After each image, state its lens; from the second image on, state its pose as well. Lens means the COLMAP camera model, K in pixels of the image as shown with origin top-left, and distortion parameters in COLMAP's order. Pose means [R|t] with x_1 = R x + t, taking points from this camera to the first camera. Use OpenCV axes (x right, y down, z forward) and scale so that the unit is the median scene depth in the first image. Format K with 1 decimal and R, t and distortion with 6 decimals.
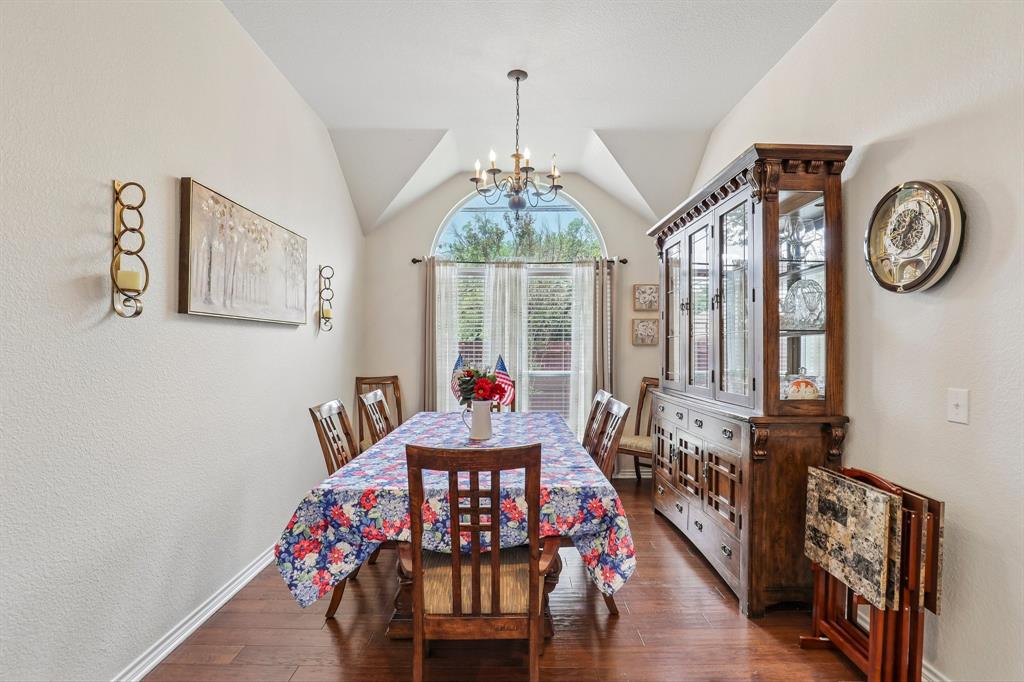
lens RADIAL K [[468.3, 0, 512.5], [0, 468.3, 348.5], [0, 0, 1]] dist [-0.038267, 0.007997]
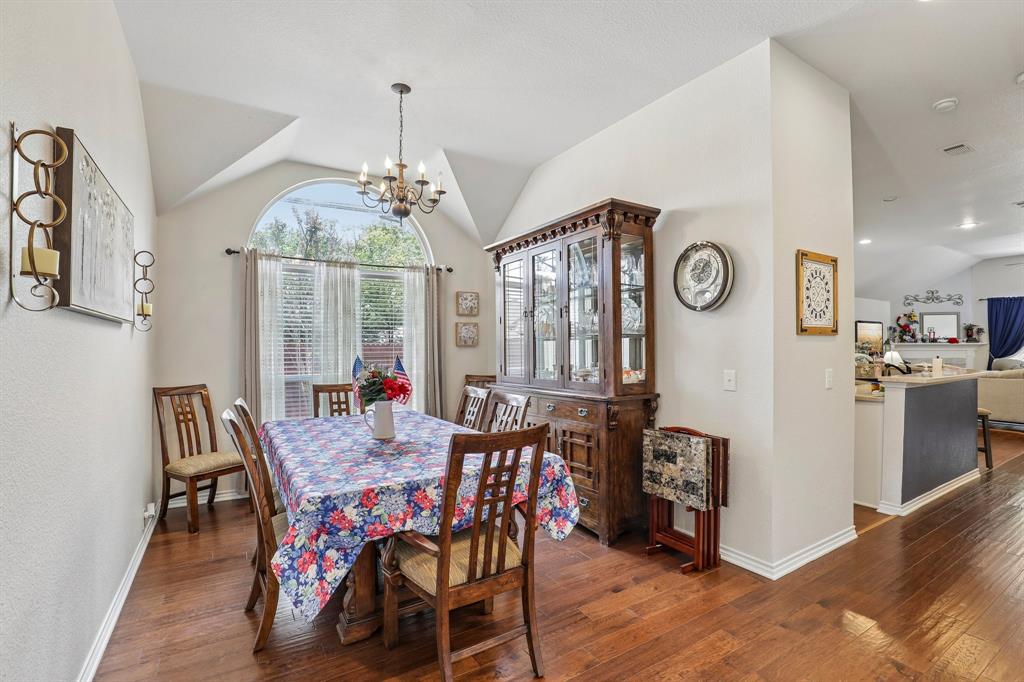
lens RADIAL K [[468.3, 0, 512.5], [0, 468.3, 348.5], [0, 0, 1]] dist [-0.038267, 0.007997]
pose [[0.852844, -0.009143, 0.522086, -0.530395], [0.011364, 0.999935, -0.001052, 0.001625], [-0.522043, 0.006830, 0.852892, -0.030470]]
